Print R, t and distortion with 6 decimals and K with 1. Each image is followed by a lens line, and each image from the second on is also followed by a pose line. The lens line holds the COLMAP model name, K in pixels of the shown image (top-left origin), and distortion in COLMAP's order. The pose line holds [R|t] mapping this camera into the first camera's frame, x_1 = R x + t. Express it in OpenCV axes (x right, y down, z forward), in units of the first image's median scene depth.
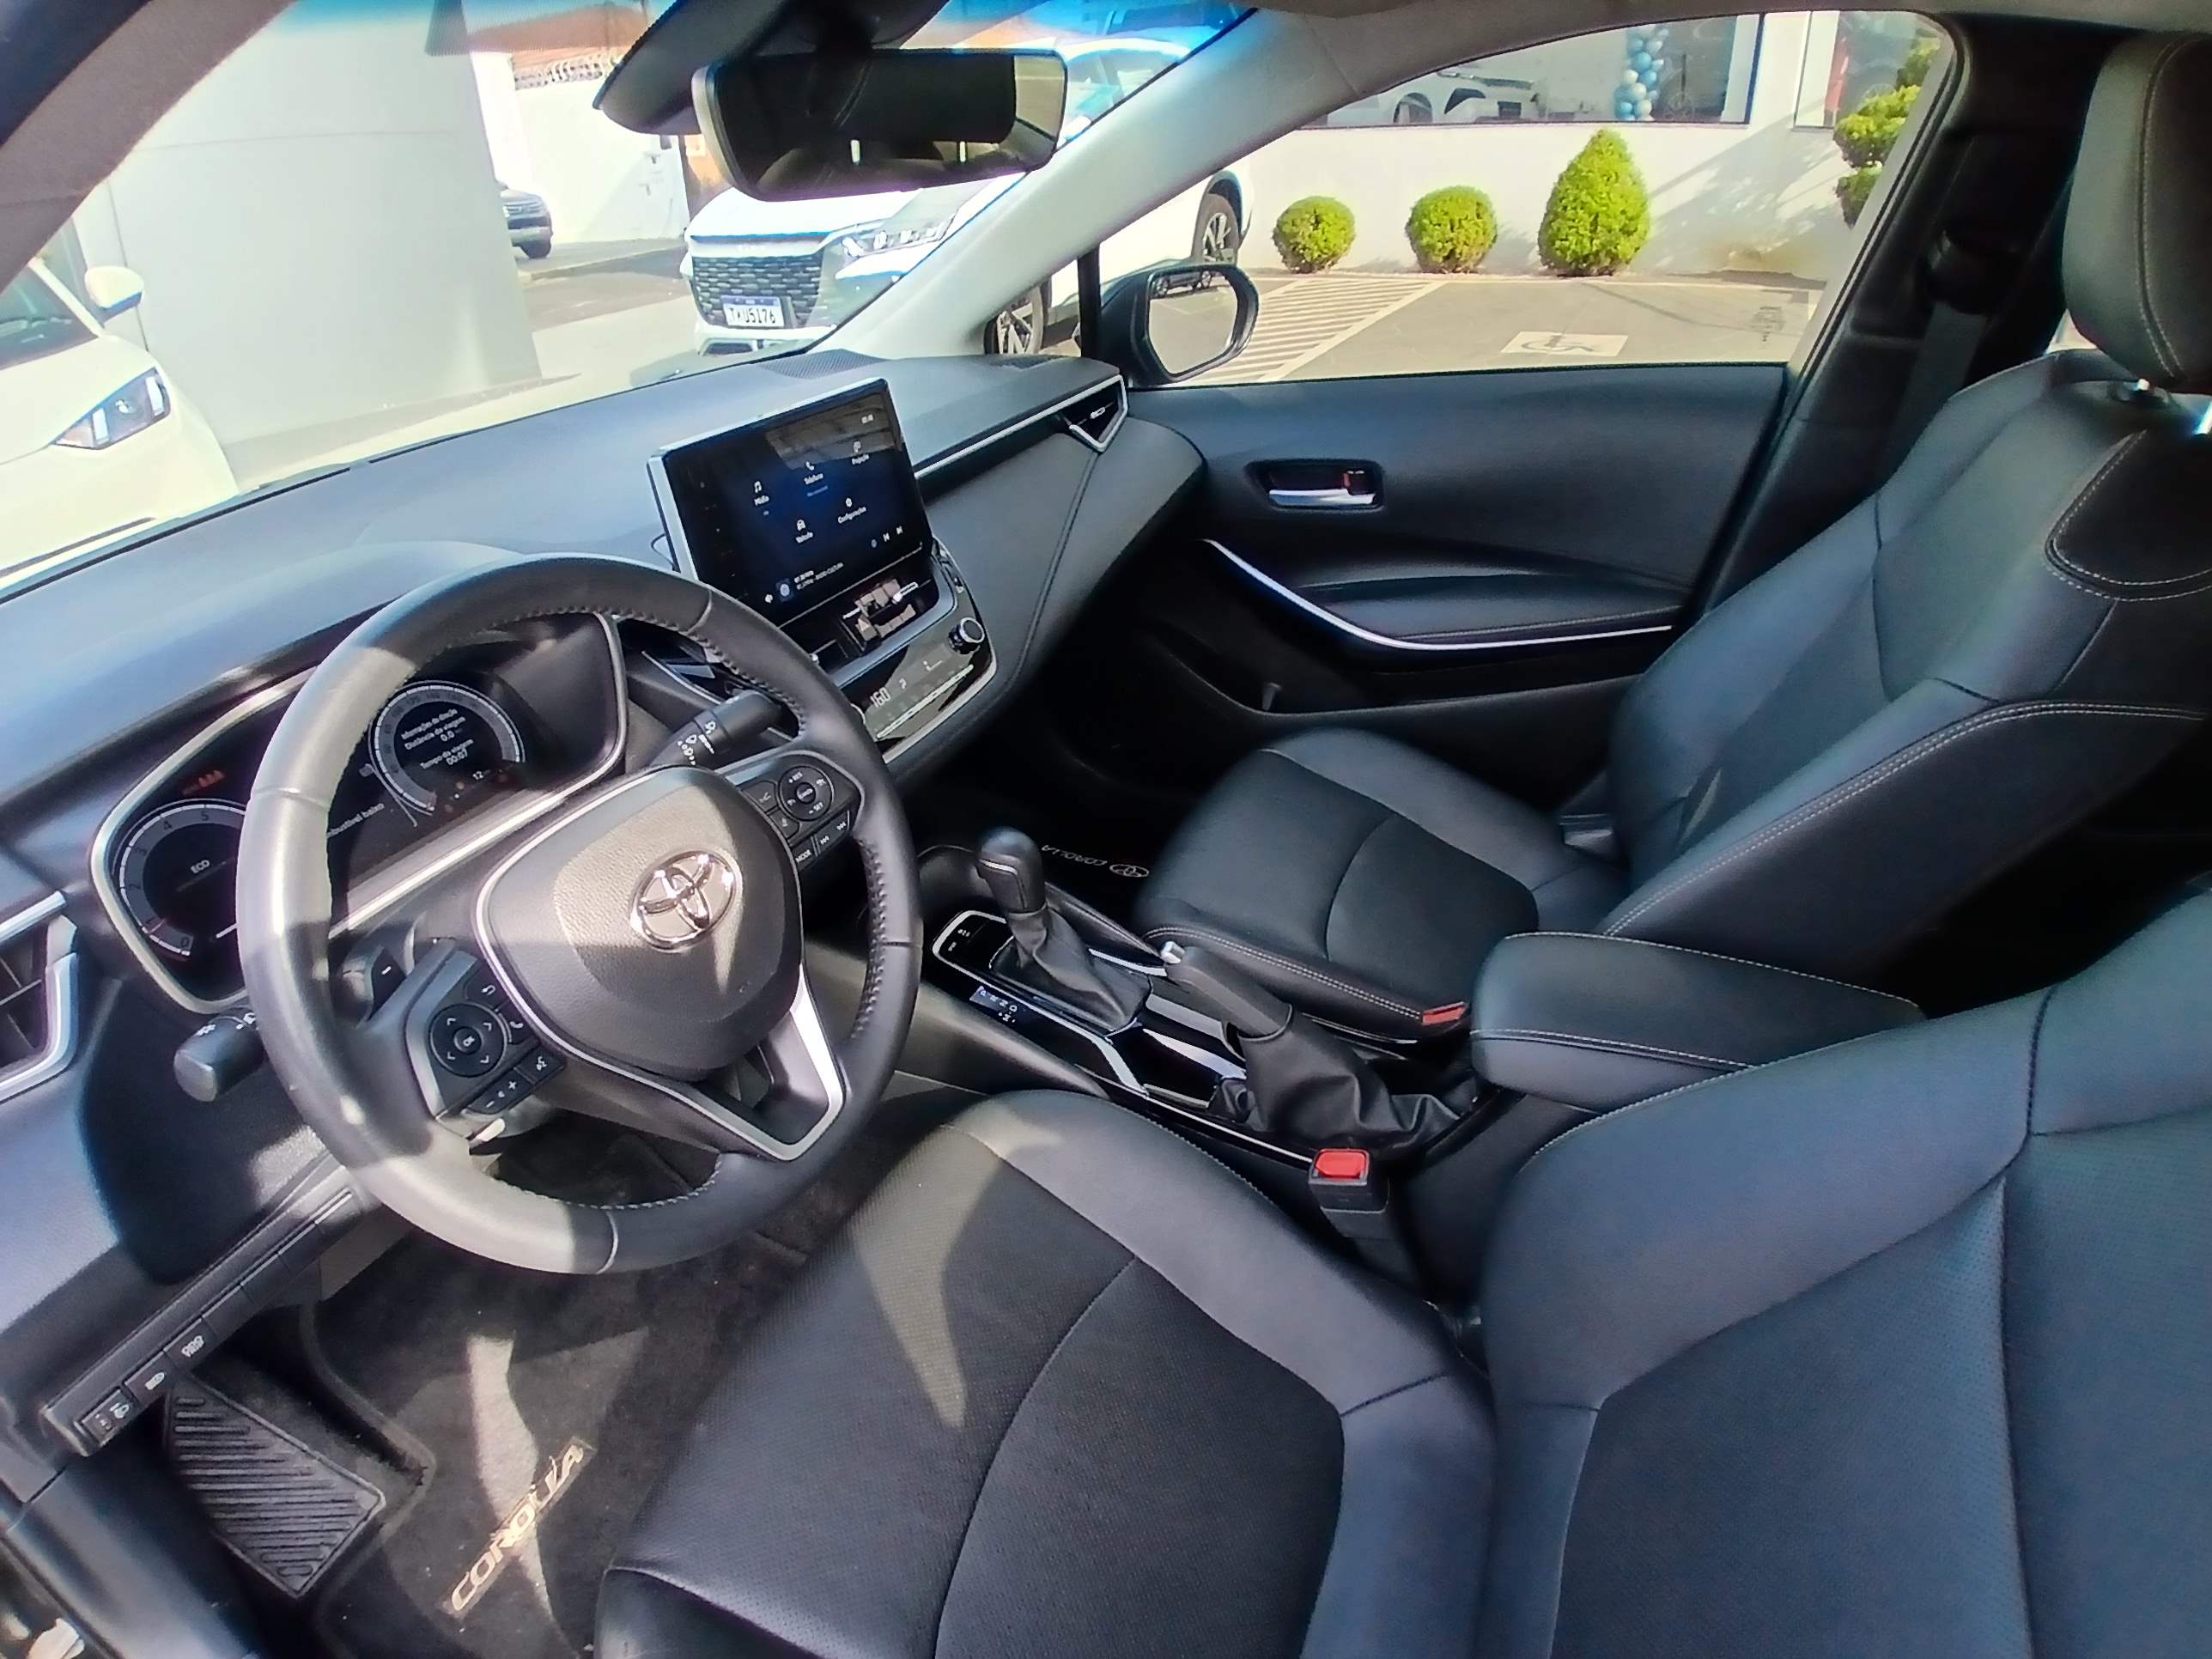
lens RADIAL K [[1136.5, 0, 1102.2], [0, 1136.5, 878.6], [0, 0, 1]] dist [-0.004135, -0.045942]
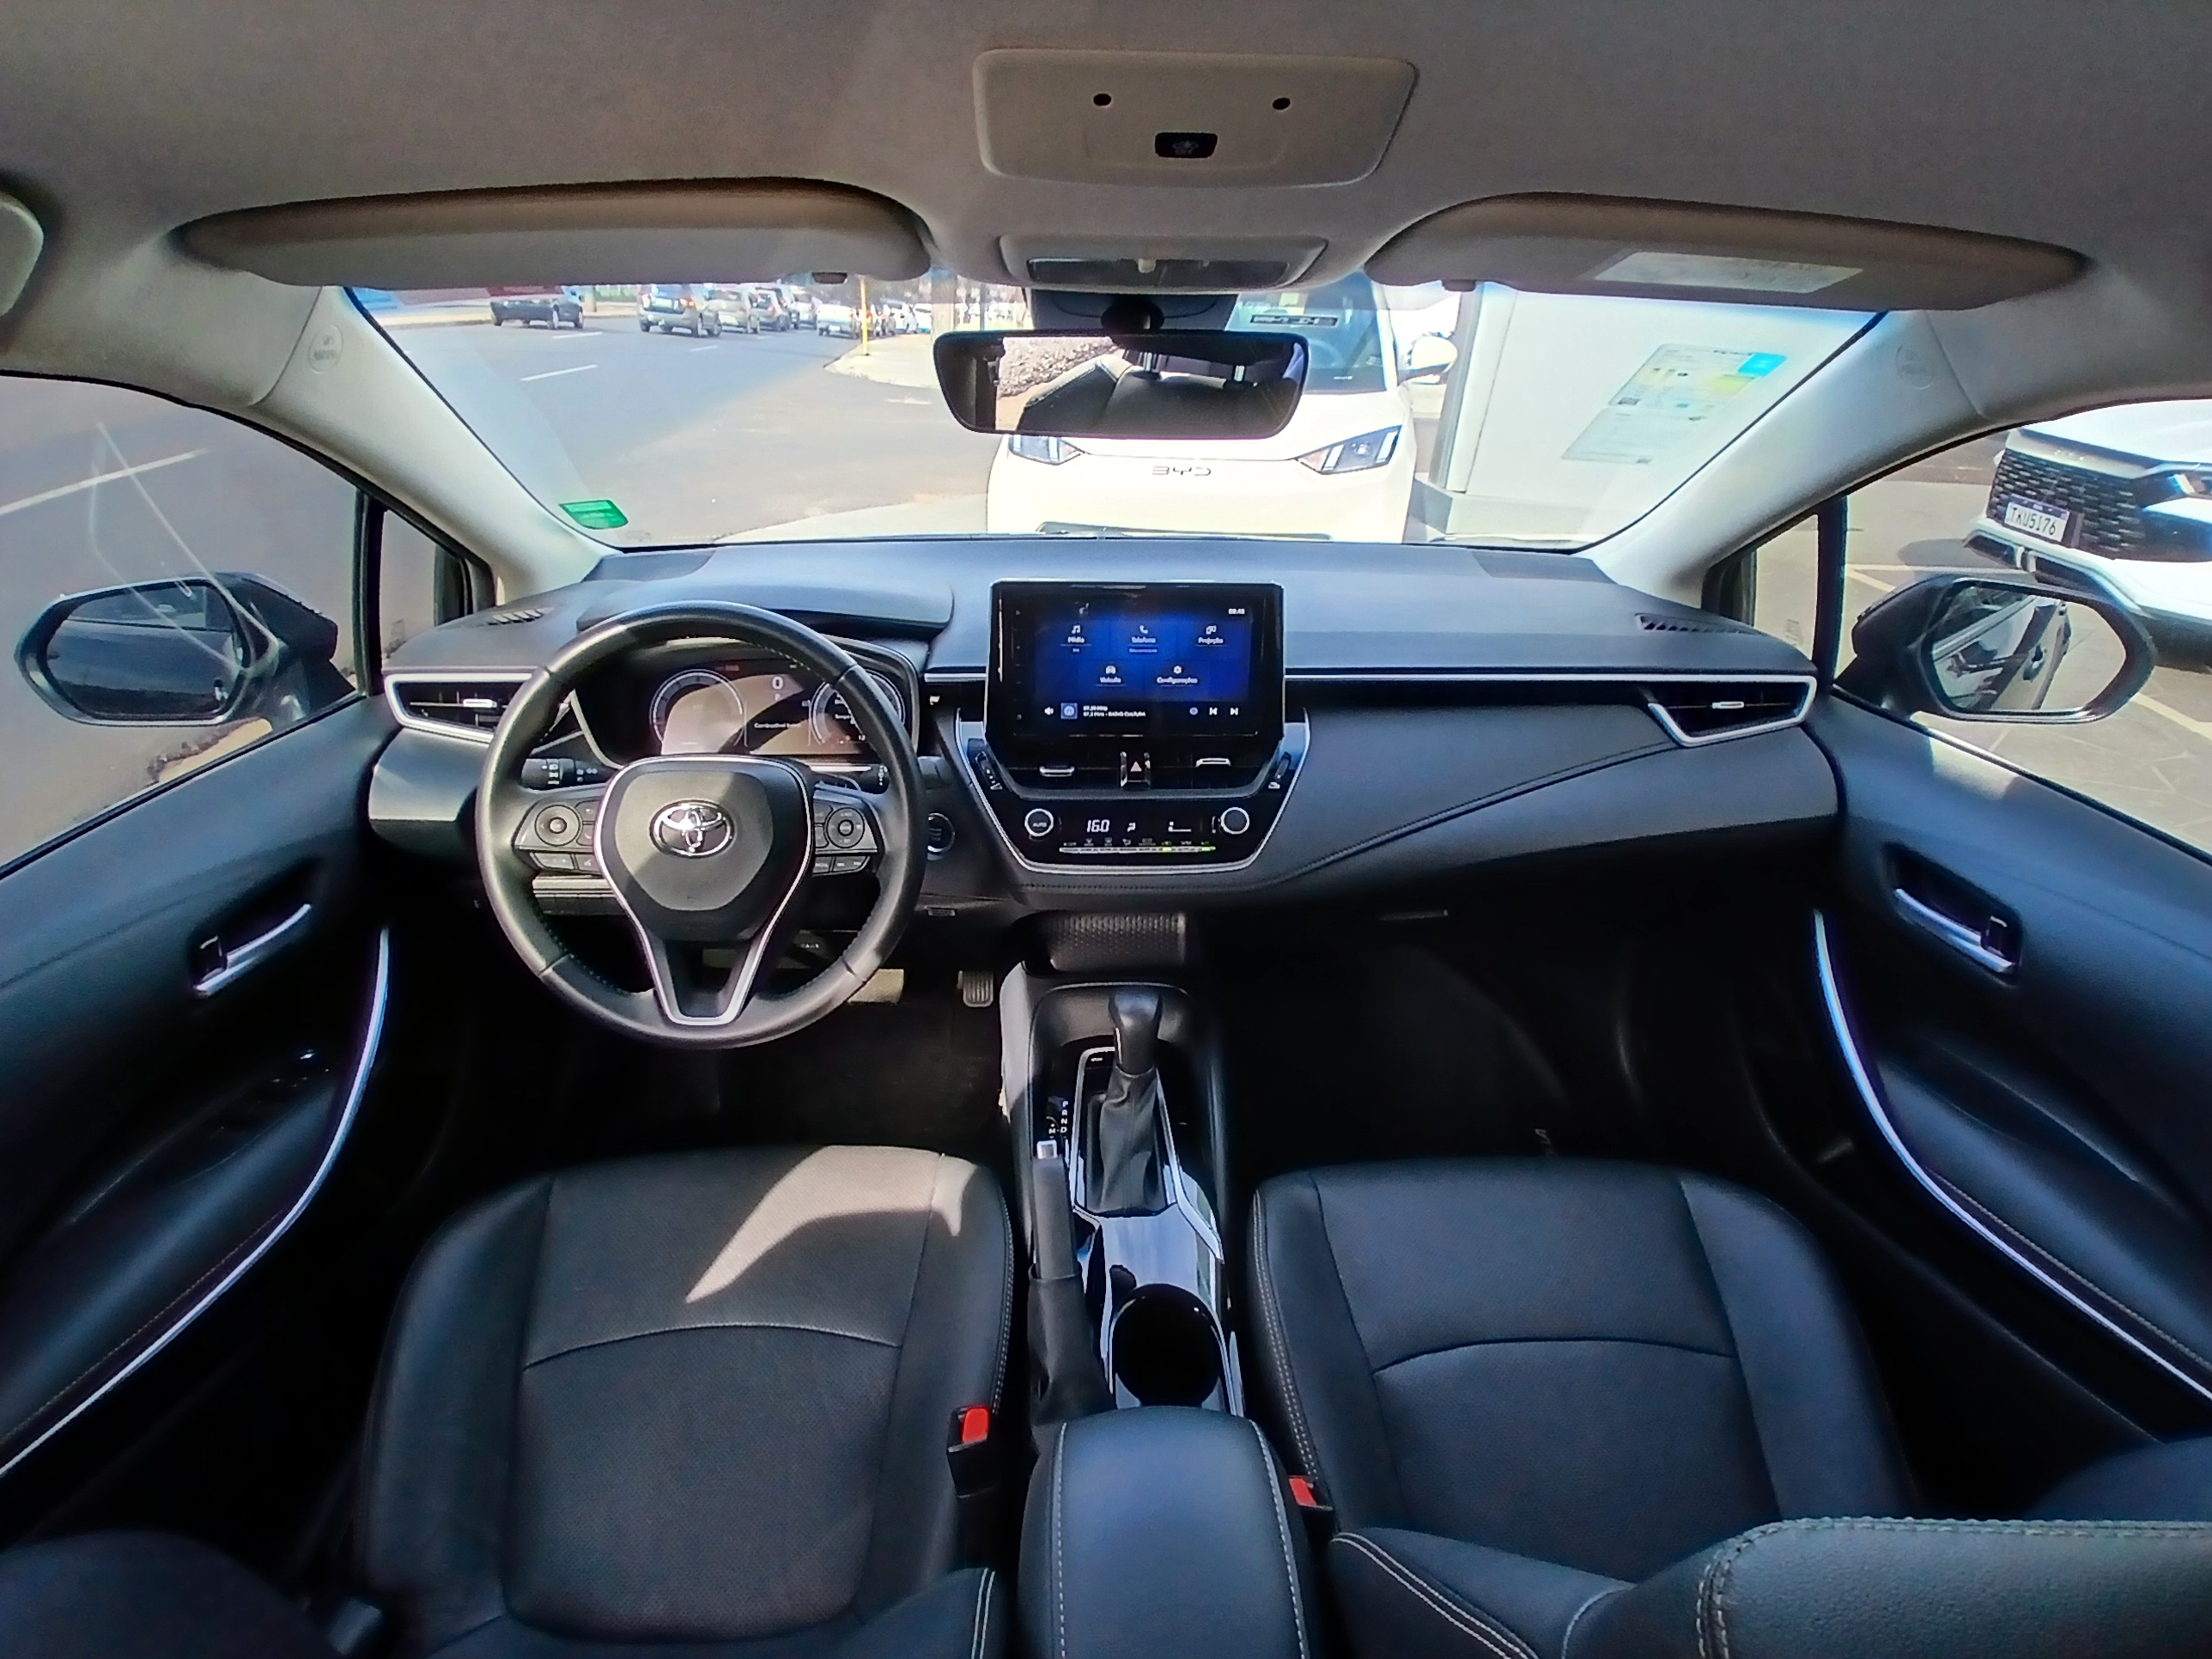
lens RADIAL K [[1165.9, 0, 1101.4], [0, 1165.9, 867.7], [0, 0, 1]] dist [-0.021940, -0.038725]
pose [[0.430016, 0.451863, -0.781605, 0.751925], [-0.522948, 0.830378, 0.192349, -0.354038], [0.735943, 0.326025, 0.593376, 0.317725]]
